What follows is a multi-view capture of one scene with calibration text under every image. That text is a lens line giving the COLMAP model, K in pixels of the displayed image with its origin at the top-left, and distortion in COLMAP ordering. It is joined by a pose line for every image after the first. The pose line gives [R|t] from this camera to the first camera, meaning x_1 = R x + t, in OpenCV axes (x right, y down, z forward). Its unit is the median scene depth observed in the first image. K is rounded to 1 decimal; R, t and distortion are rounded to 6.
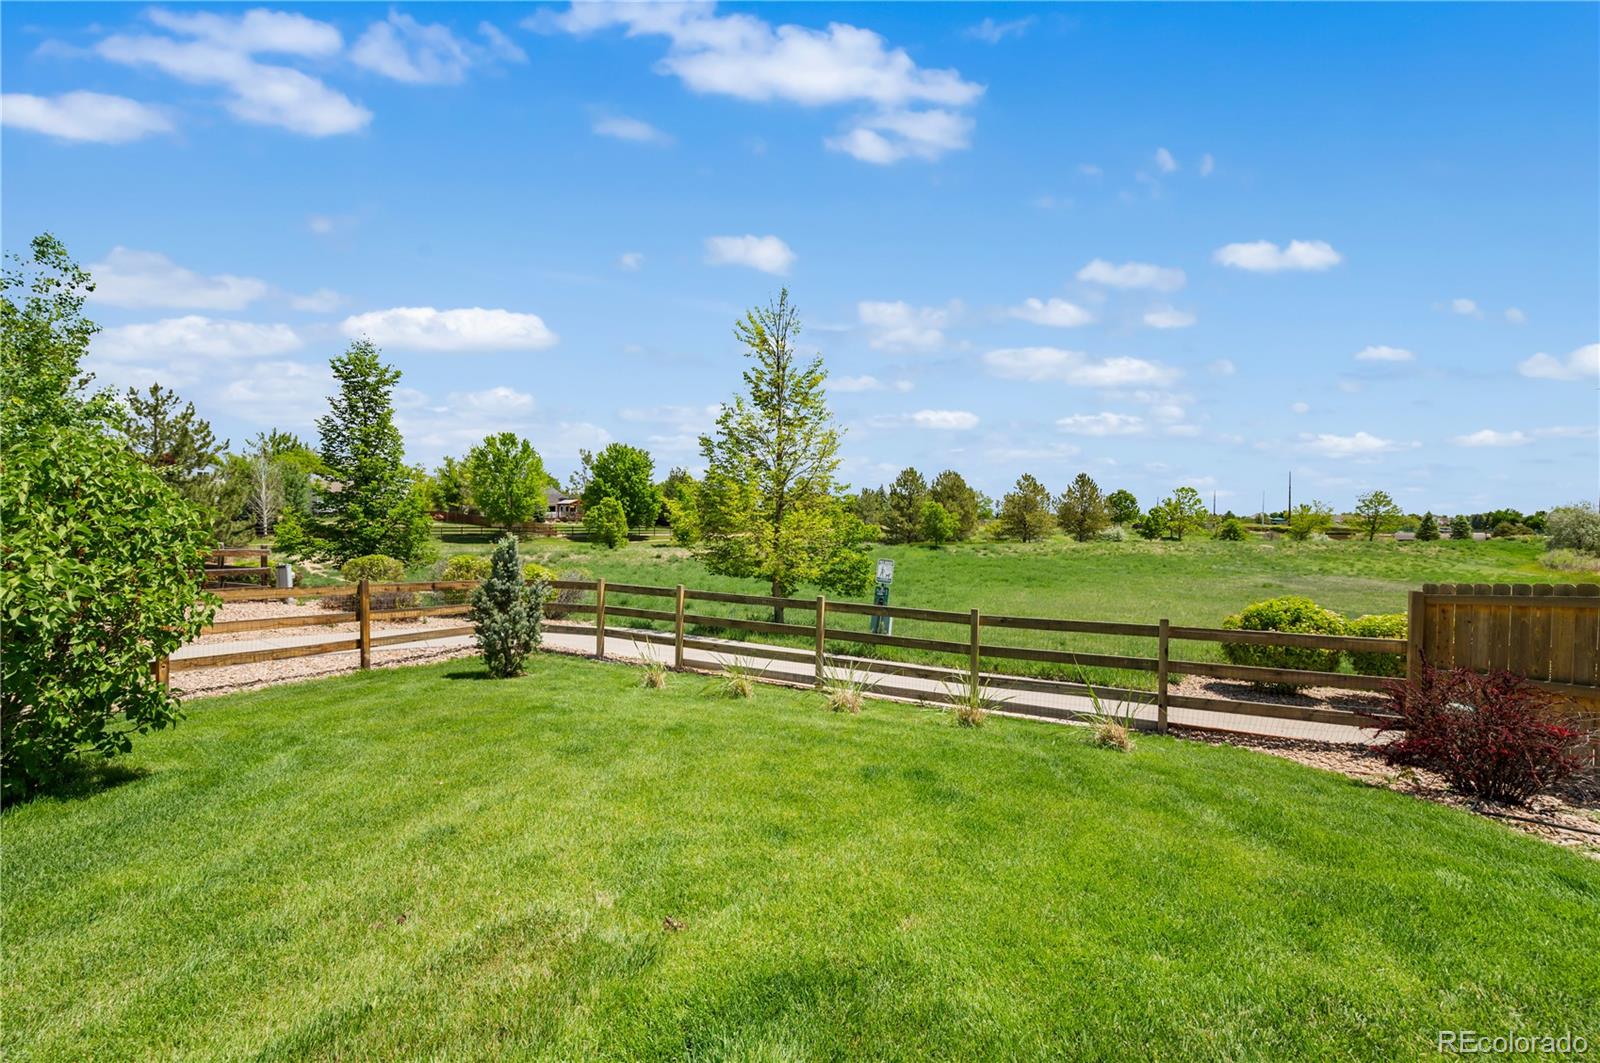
lens RADIAL K [[674.2, 0, 799.7], [0, 674.2, 531.5], [0, 0, 1]] dist [0.000324, 0.000019]
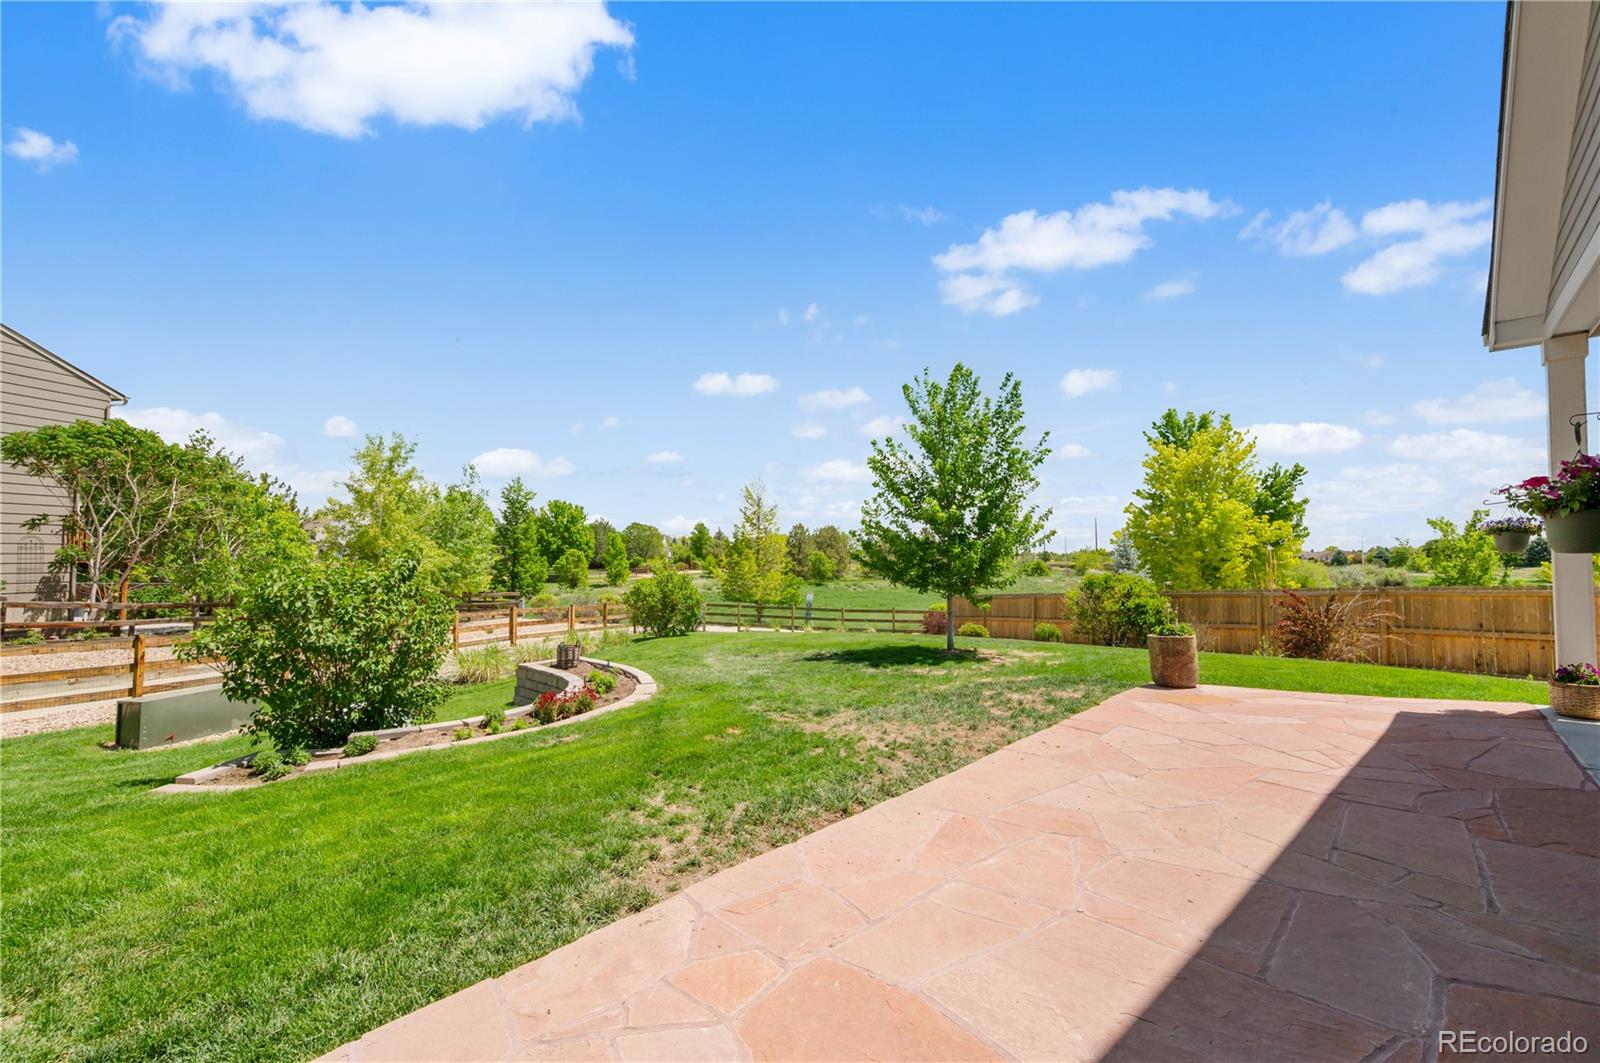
lens RADIAL K [[652.8, 0, 800.3], [0, 652.8, 535.2], [0, 0, 1]] dist [0.000918, 0.000032]
pose [[0.984335, 0.000757, 0.176307, -0.070126], [0.008219, 0.998707, -0.050177, -0.009451], [-0.176117, 0.050840, 0.983056, -0.298227]]
